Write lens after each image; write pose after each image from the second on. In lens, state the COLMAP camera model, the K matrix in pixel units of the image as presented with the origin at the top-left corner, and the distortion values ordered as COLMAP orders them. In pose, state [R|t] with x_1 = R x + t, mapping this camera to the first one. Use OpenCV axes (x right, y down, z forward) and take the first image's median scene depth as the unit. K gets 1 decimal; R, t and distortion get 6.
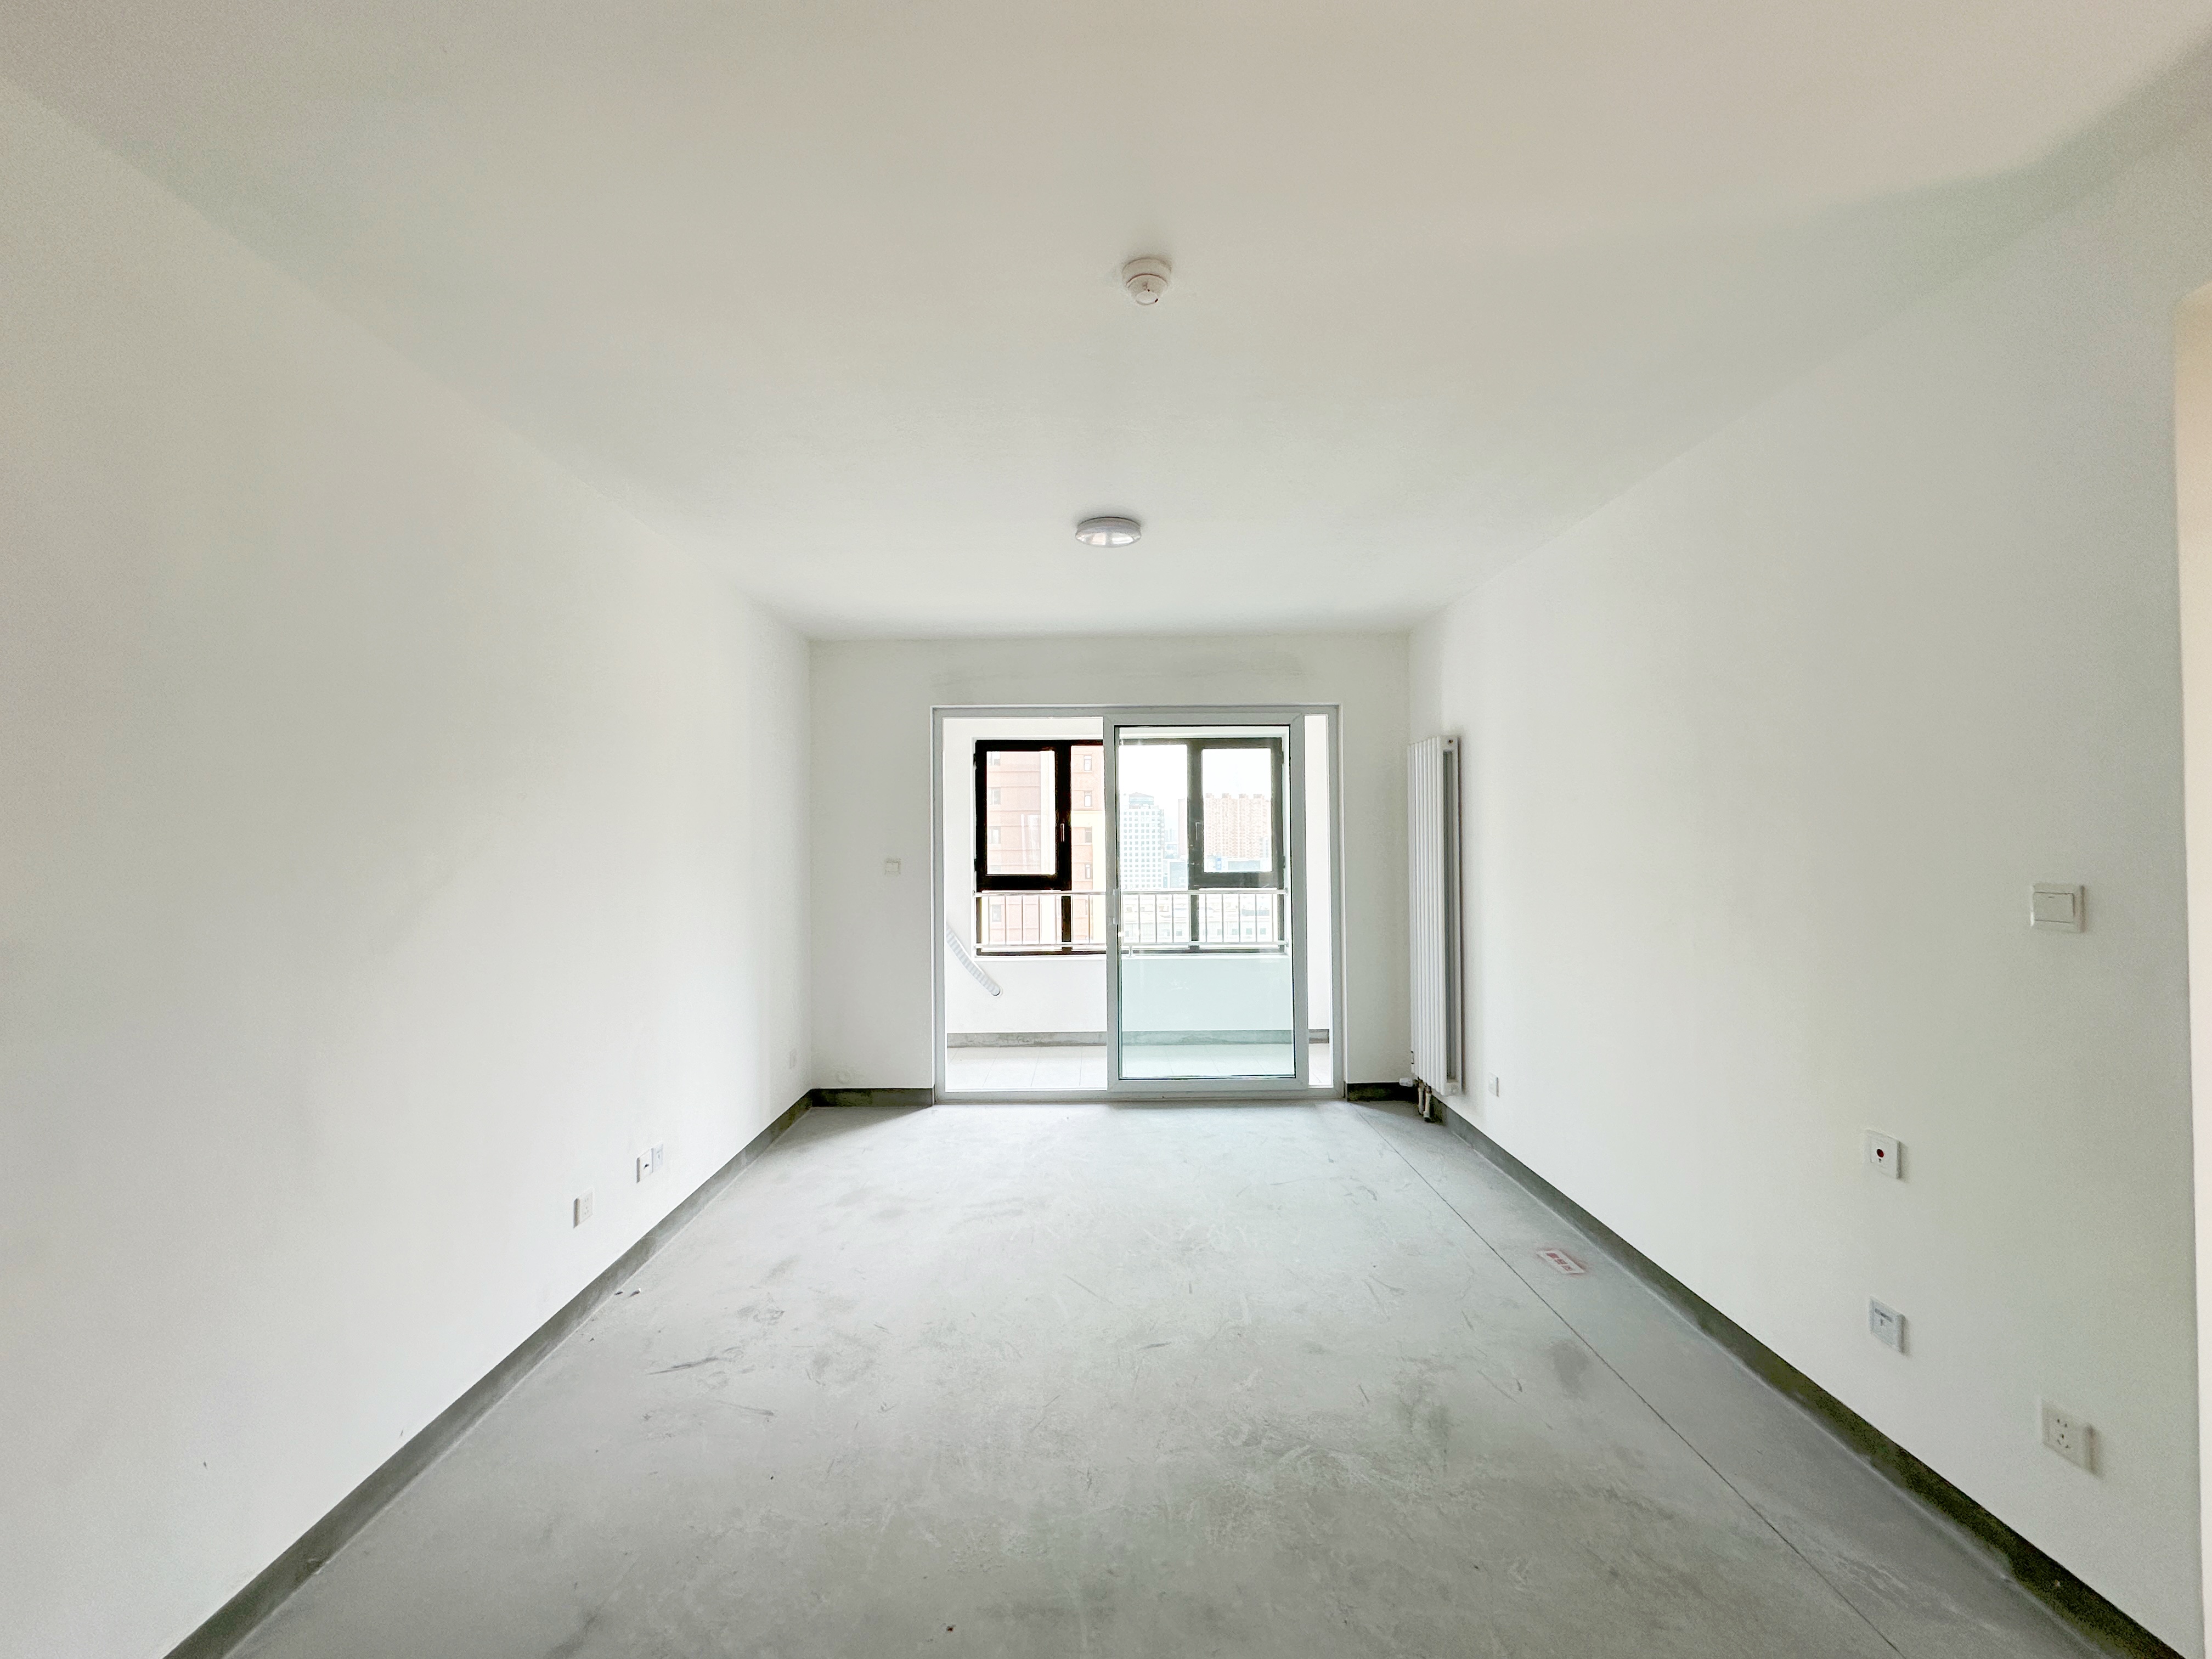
lens RADIAL K [[883.8, 0, 1106.0], [0, 883.8, 829.5], [0, 0, 1]] dist [-0.000601, -0.000136]
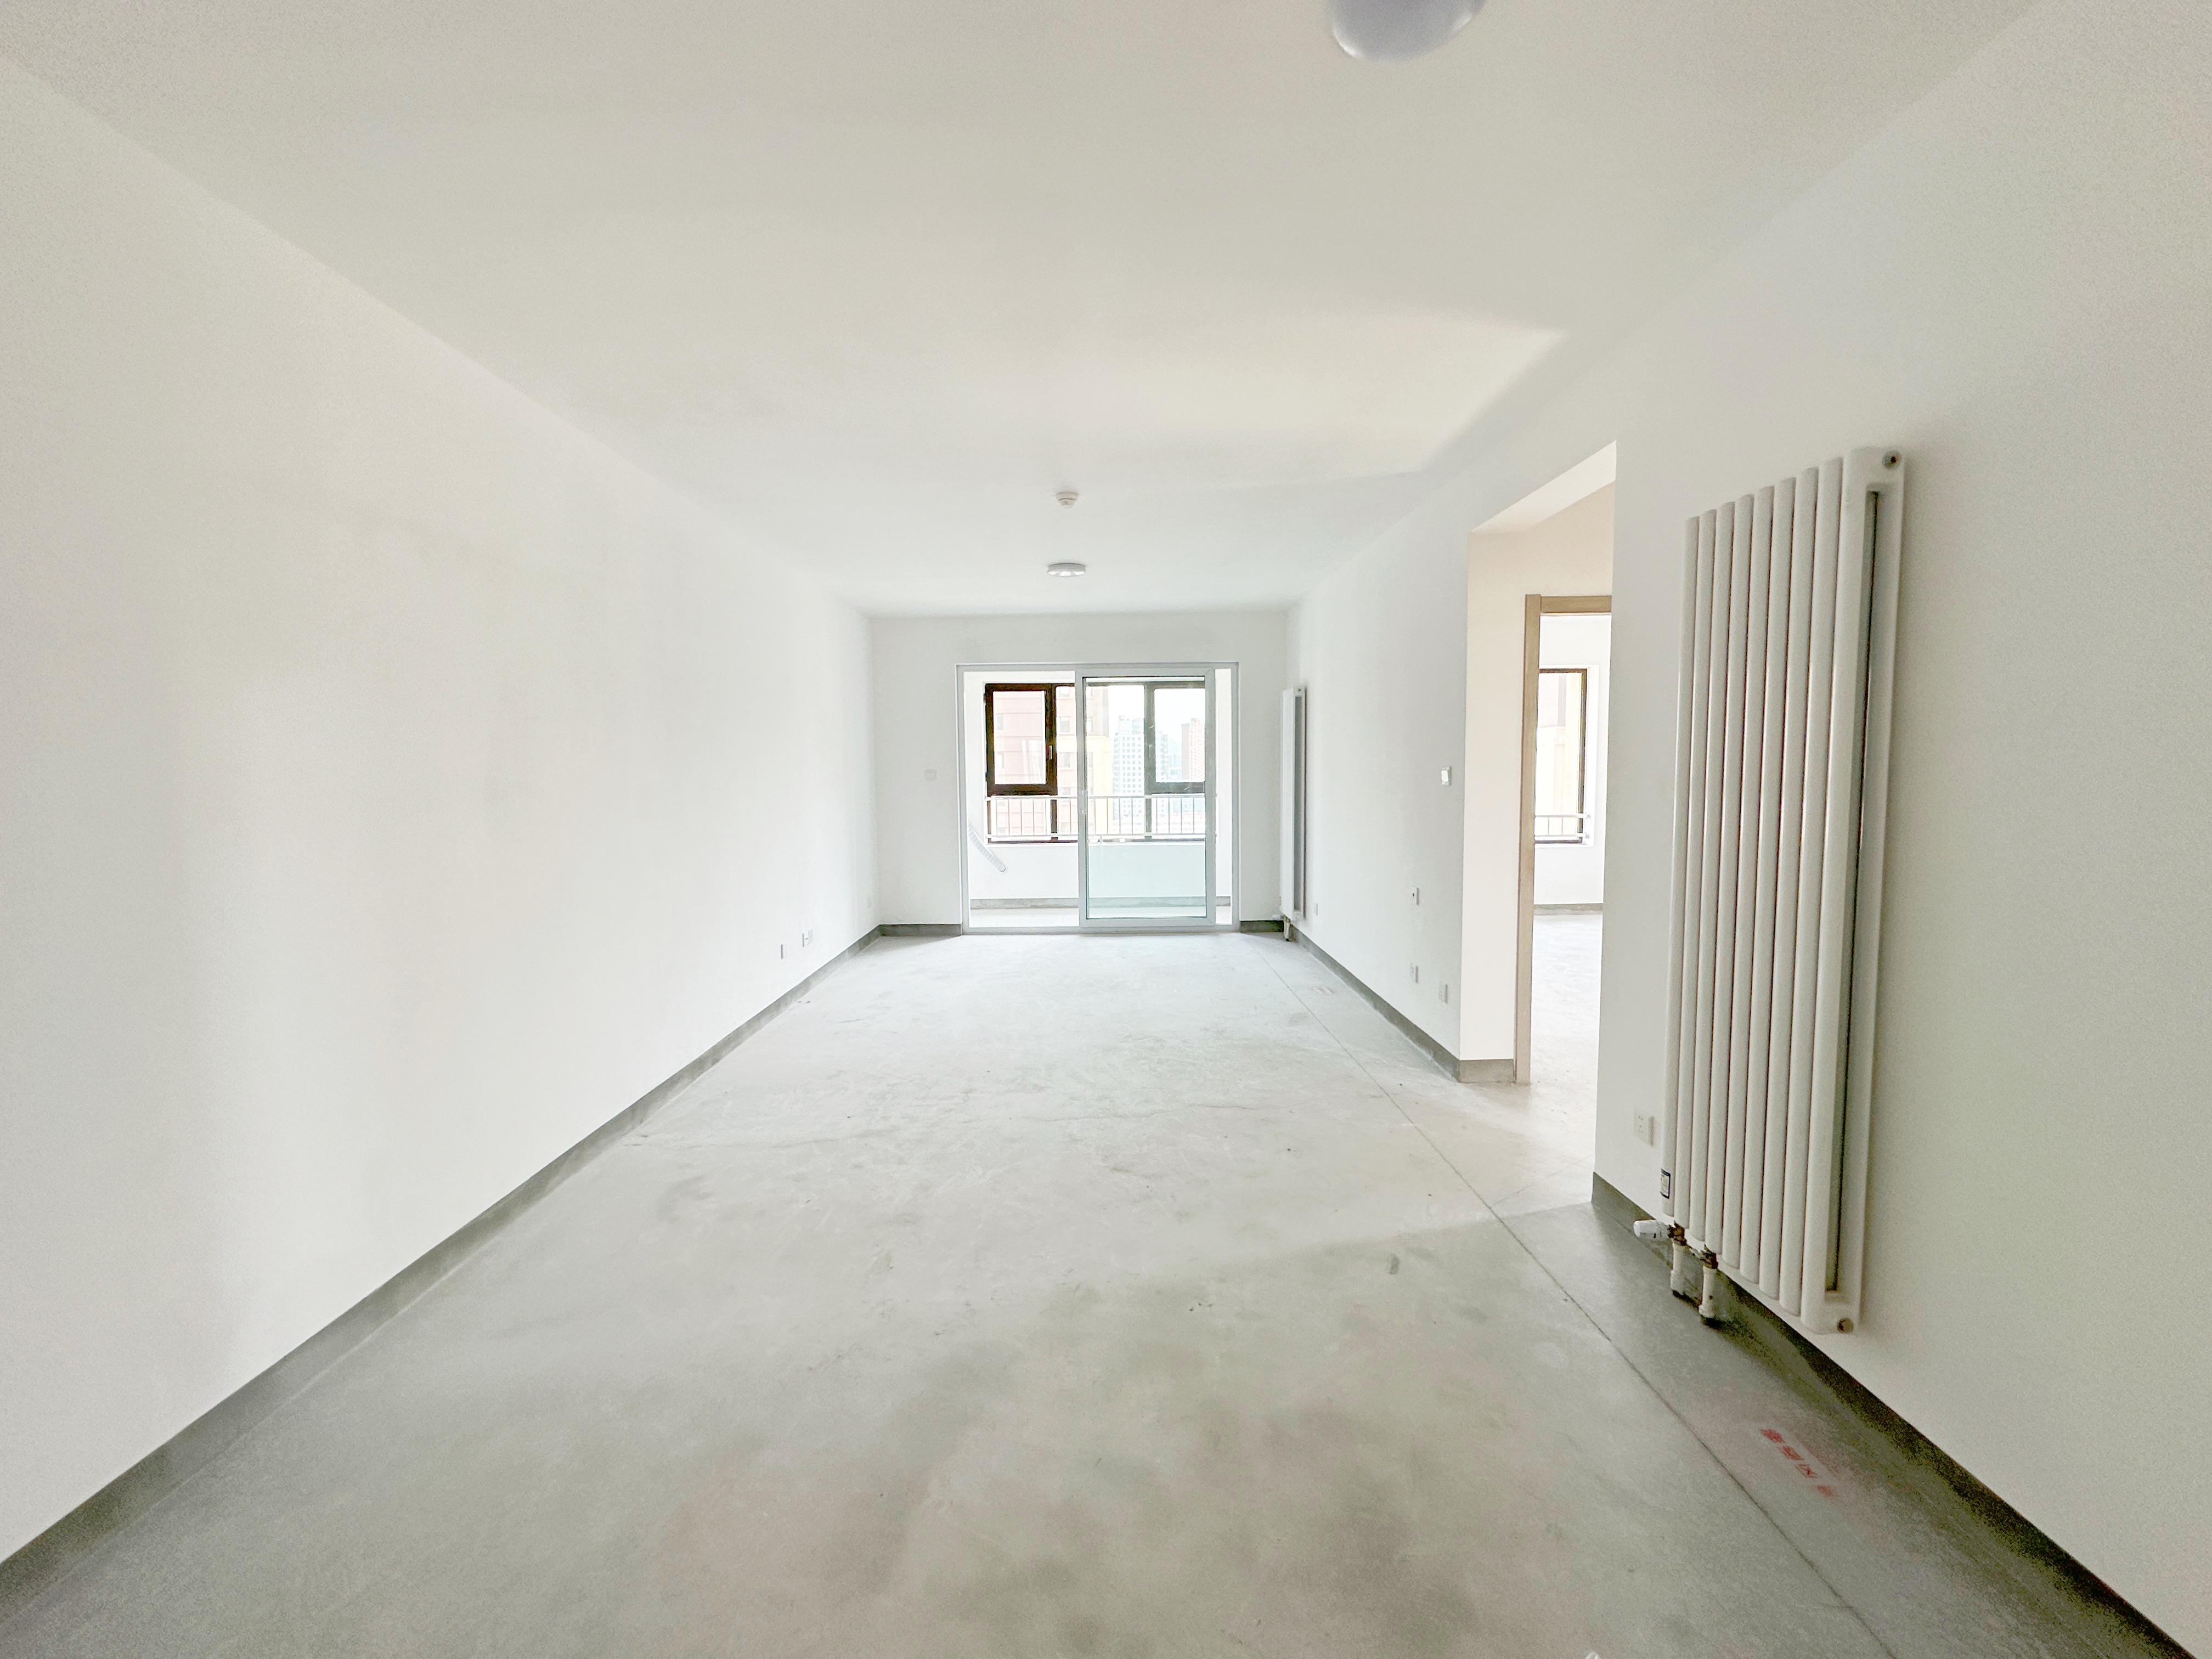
lens RADIAL K [[883.8, 0, 1106.0], [0, 883.8, 829.5], [0, 0, 1]] dist [-0.000601, -0.000136]
pose [[0.999992, -0.001939, -0.003609, 0.050550], [0.002237, 0.996407, 0.084667, 0.008556], [0.003432, -0.084674, 0.996403, -0.441373]]
